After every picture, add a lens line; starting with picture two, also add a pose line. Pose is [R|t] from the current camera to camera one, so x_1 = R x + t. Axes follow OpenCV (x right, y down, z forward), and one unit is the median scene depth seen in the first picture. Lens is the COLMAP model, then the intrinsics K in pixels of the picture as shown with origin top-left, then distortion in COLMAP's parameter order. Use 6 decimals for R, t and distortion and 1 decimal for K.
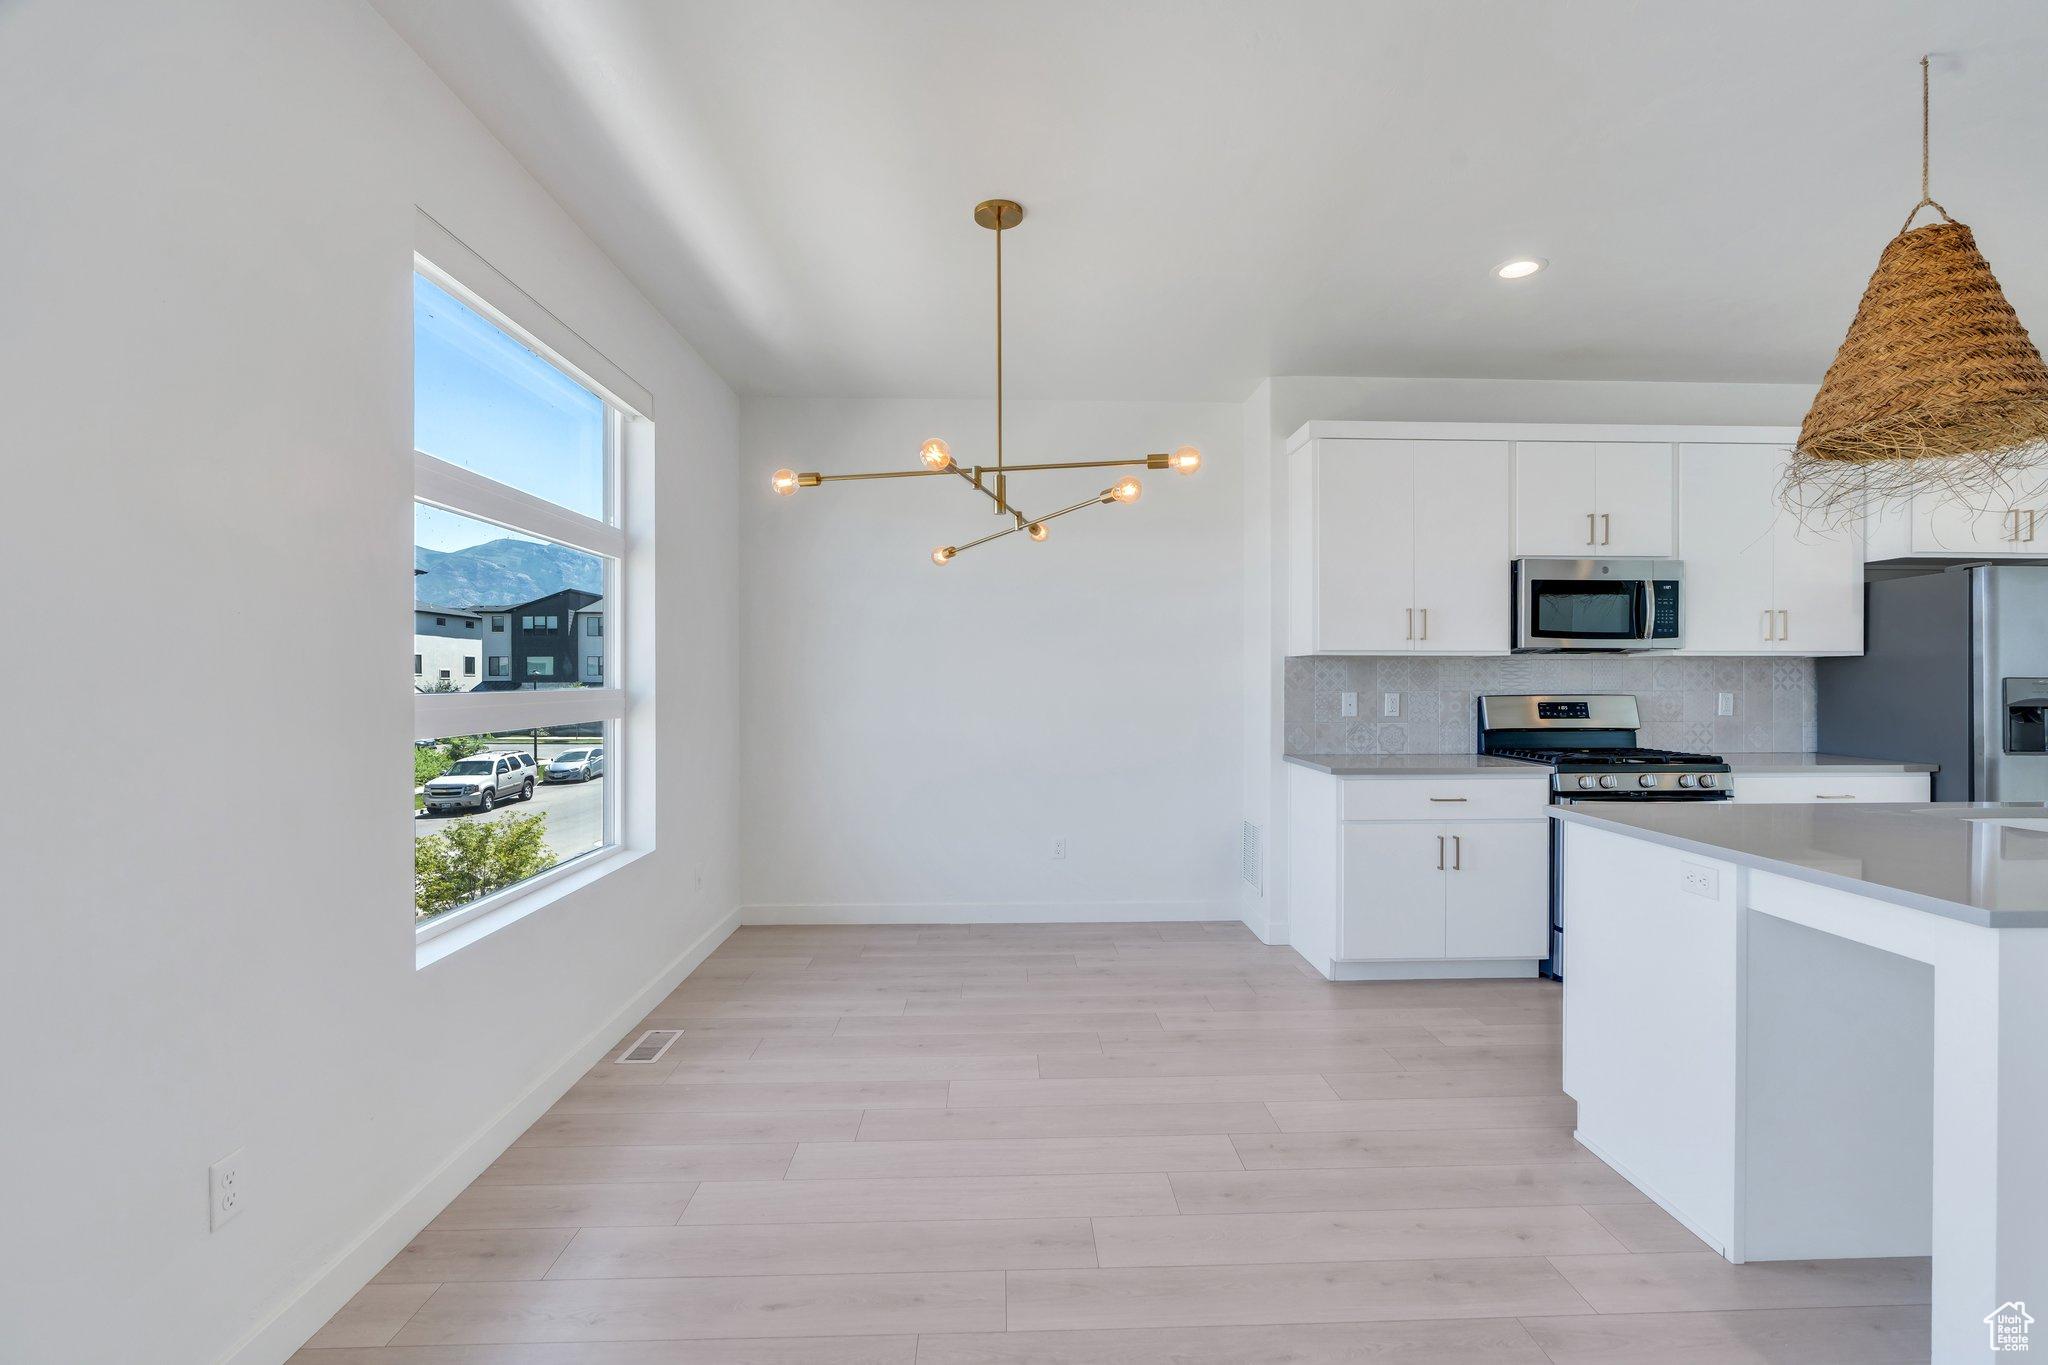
lens RADIAL K [[915.4, 0, 1034.3], [0, 915.4, 685.8], [0, 0, 1]] dist [-0.012873, 0.004482]
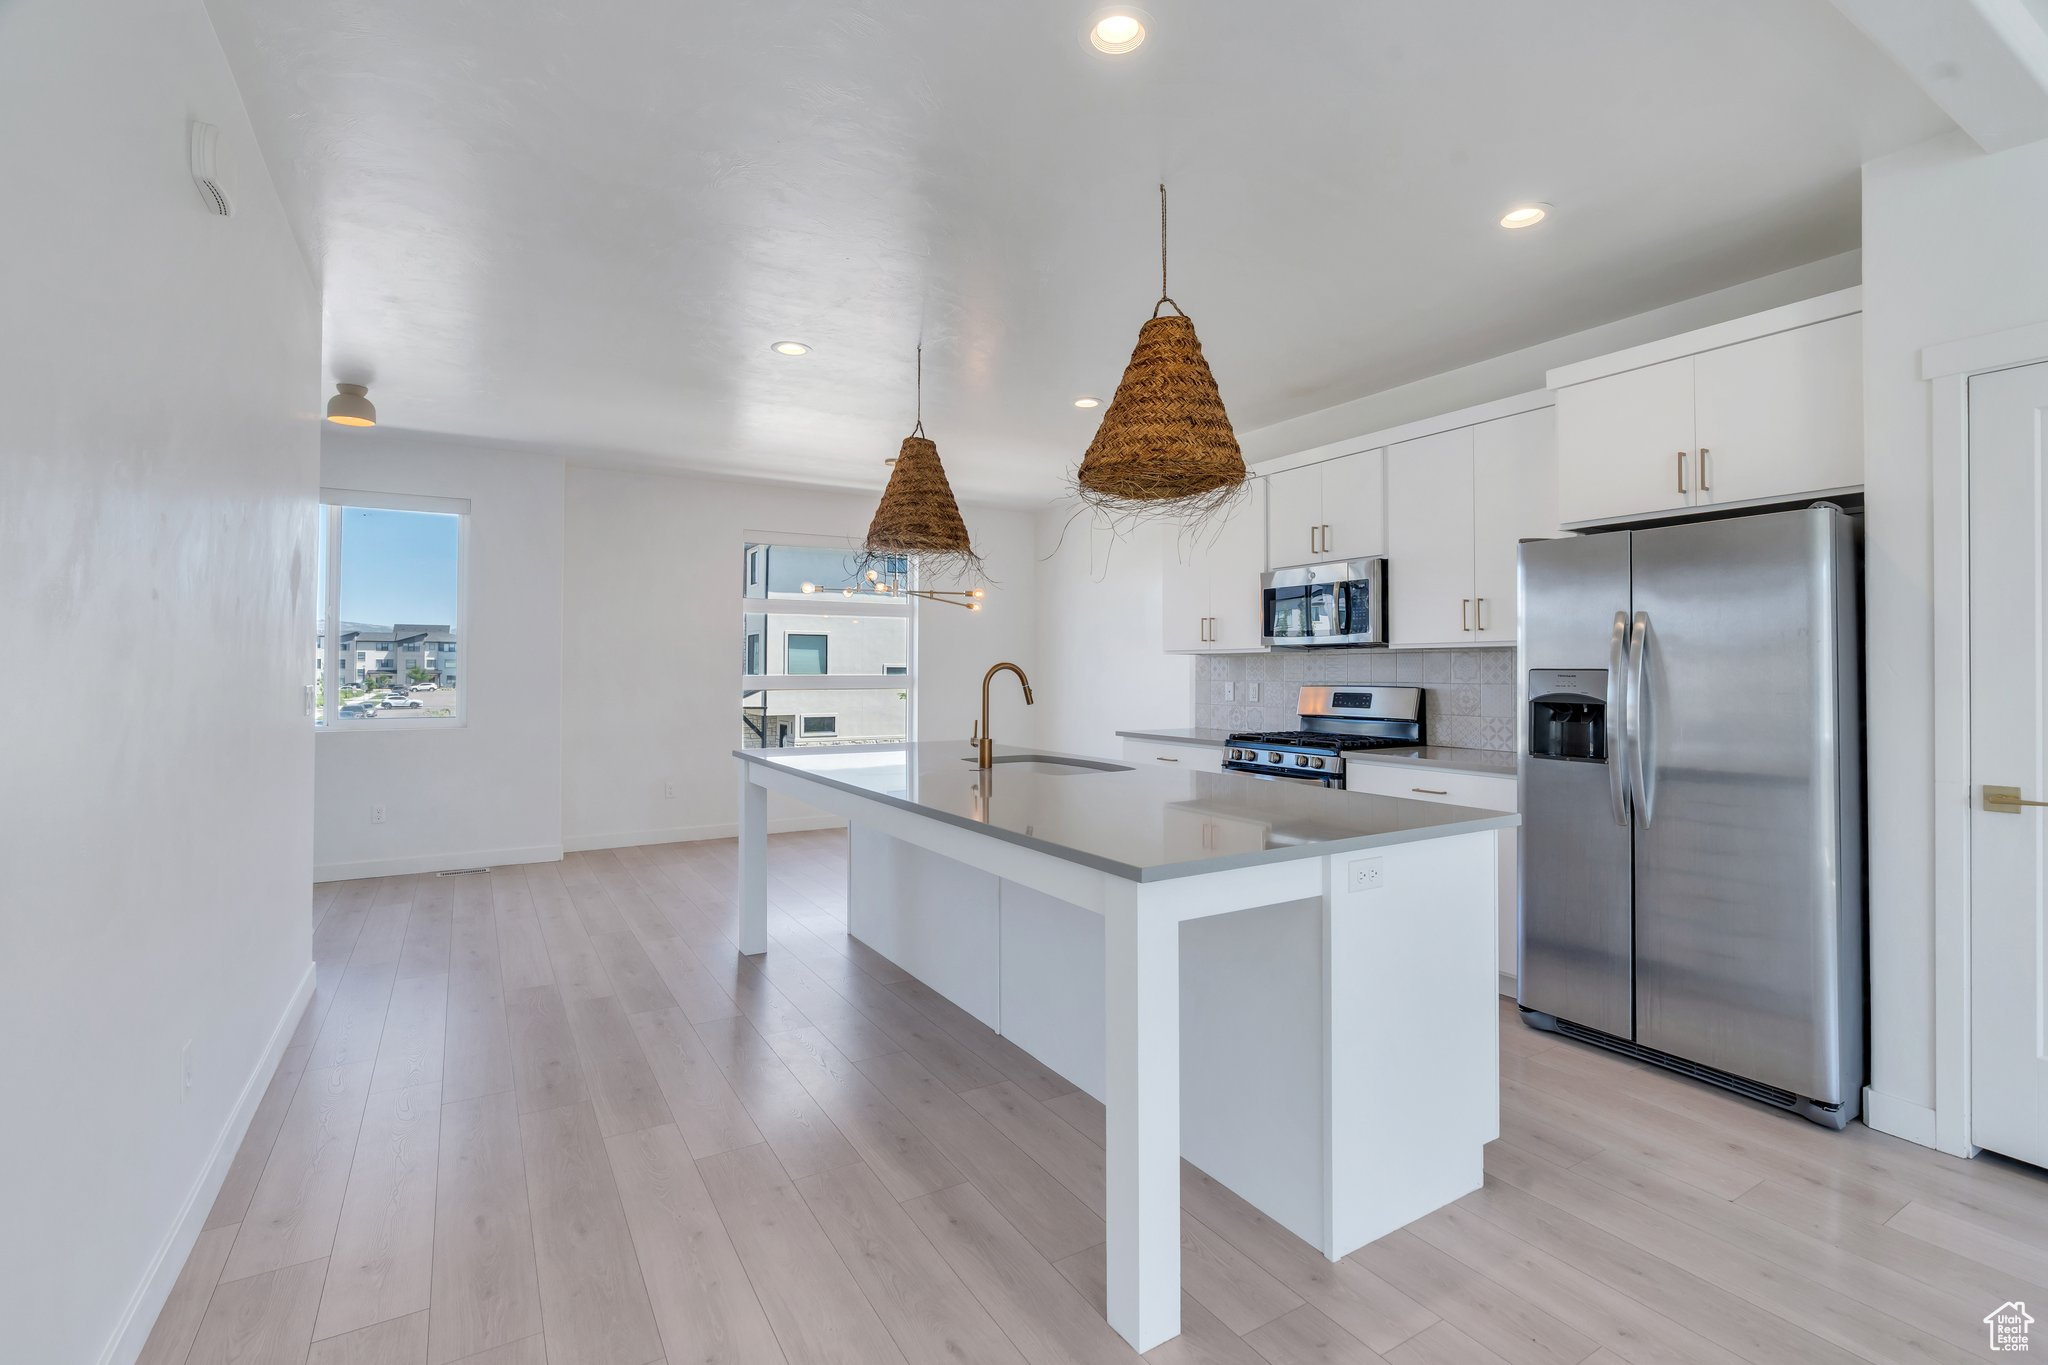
lens RADIAL K [[915.4, 0, 1034.3], [0, 915.4, 685.8], [0, 0, 1]] dist [-0.012873, 0.004482]
pose [[0.501921, 0.013537, -0.864808, 1.419809], [-0.010596, 0.999899, 0.009502, 0.003580], [0.864849, 0.004395, 0.502013, 0.126504]]
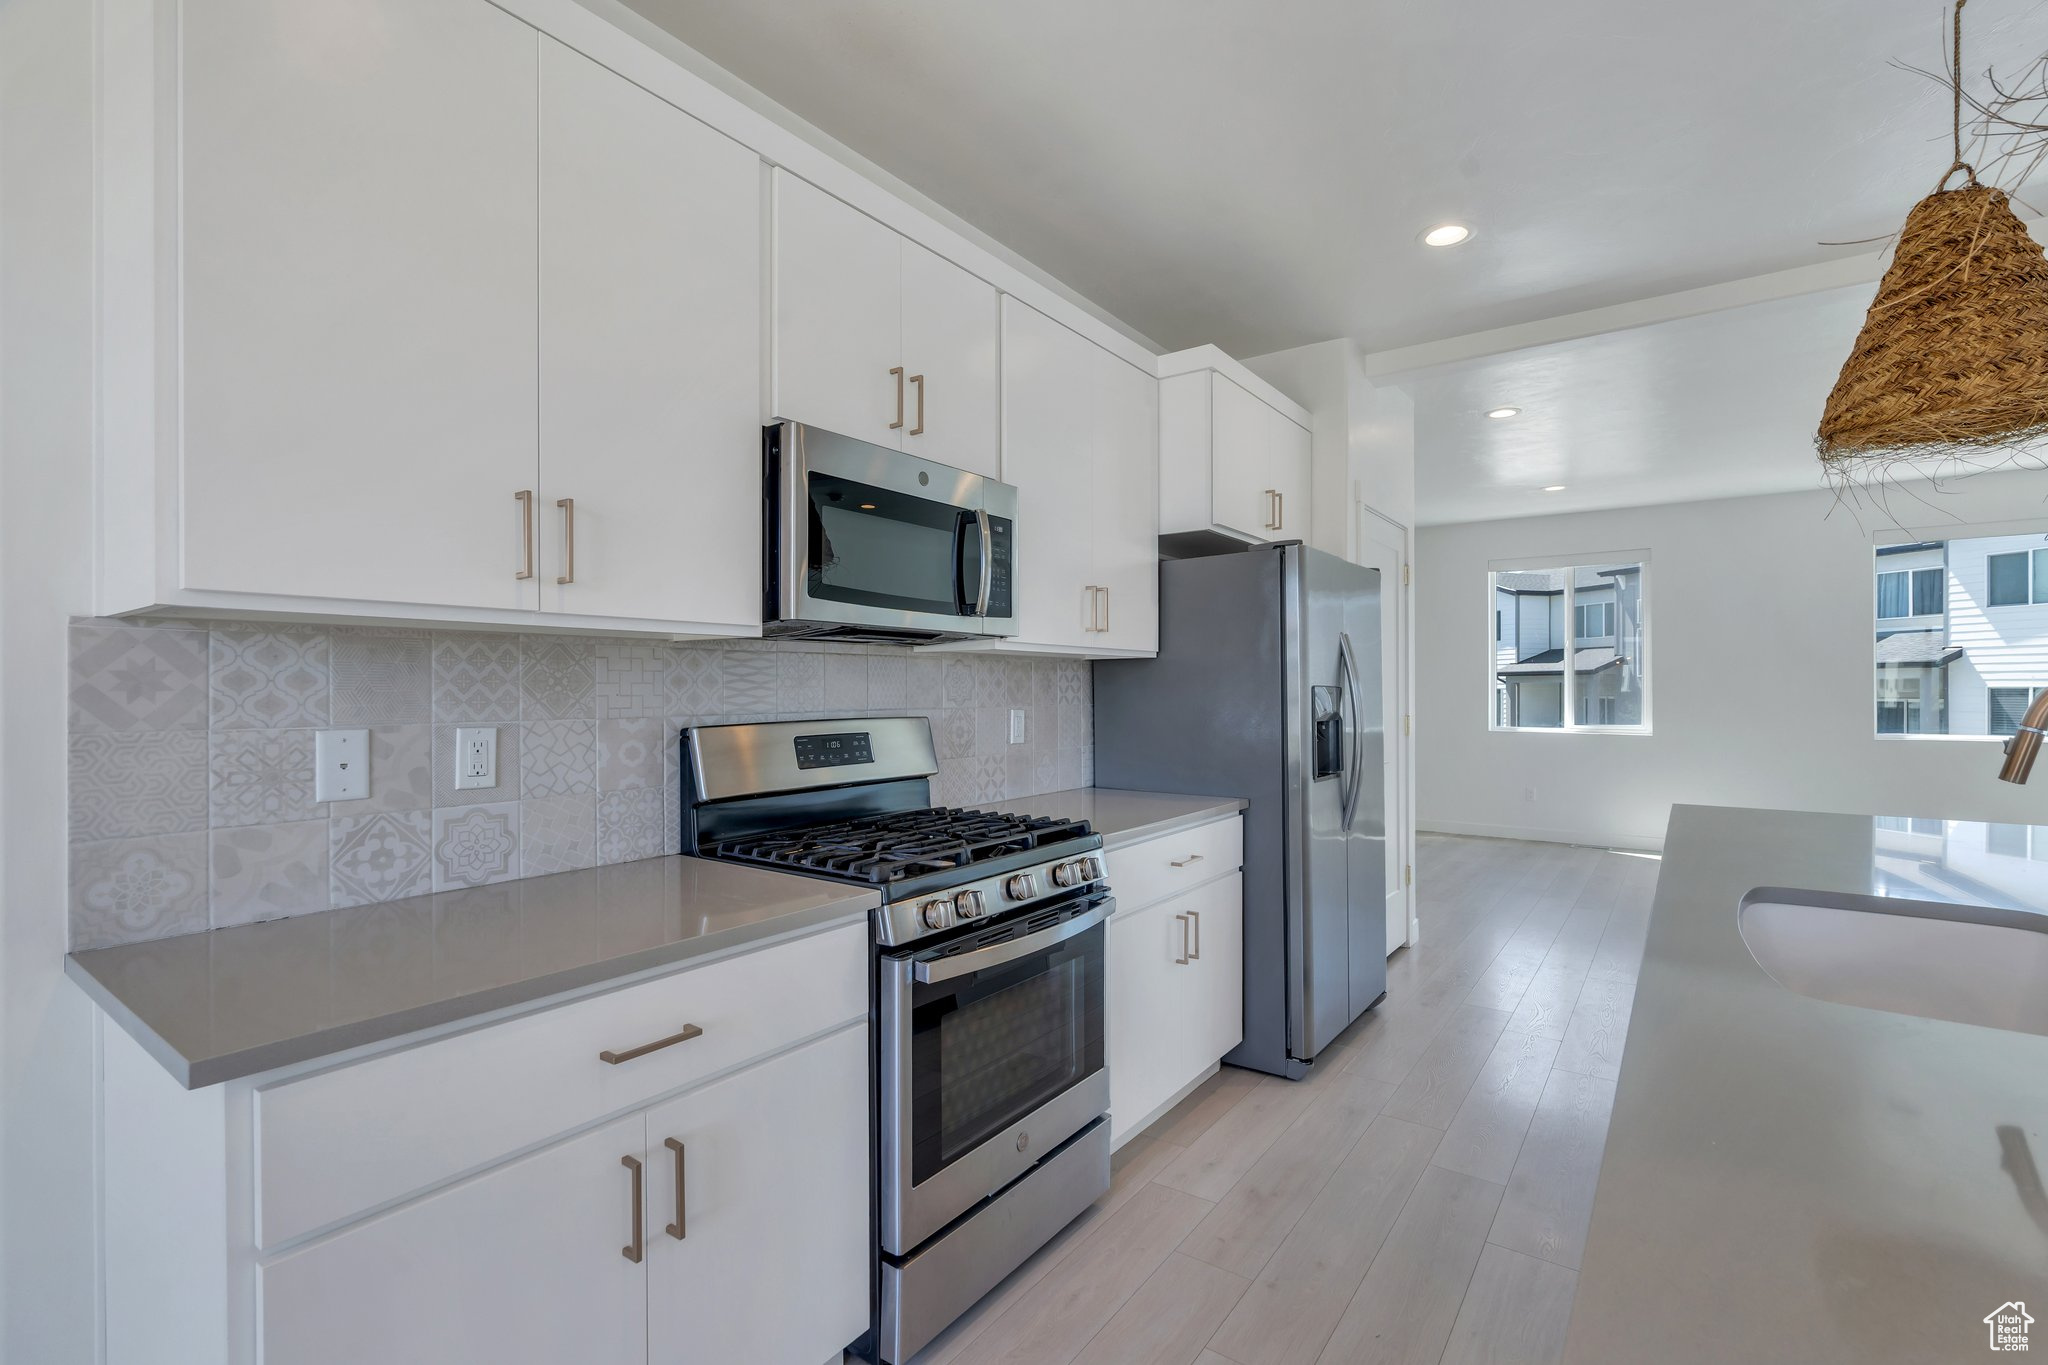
lens RADIAL K [[915.4, 0, 1034.3], [0, 915.4, 685.8], [0, 0, 1]] dist [-0.012873, 0.004482]
pose [[0.611732, 0.000726, 0.791065, 0.250290], [0.010384, 0.999906, -0.008947, -0.004017], [-0.790997, 0.013688, 0.611667, 0.624909]]
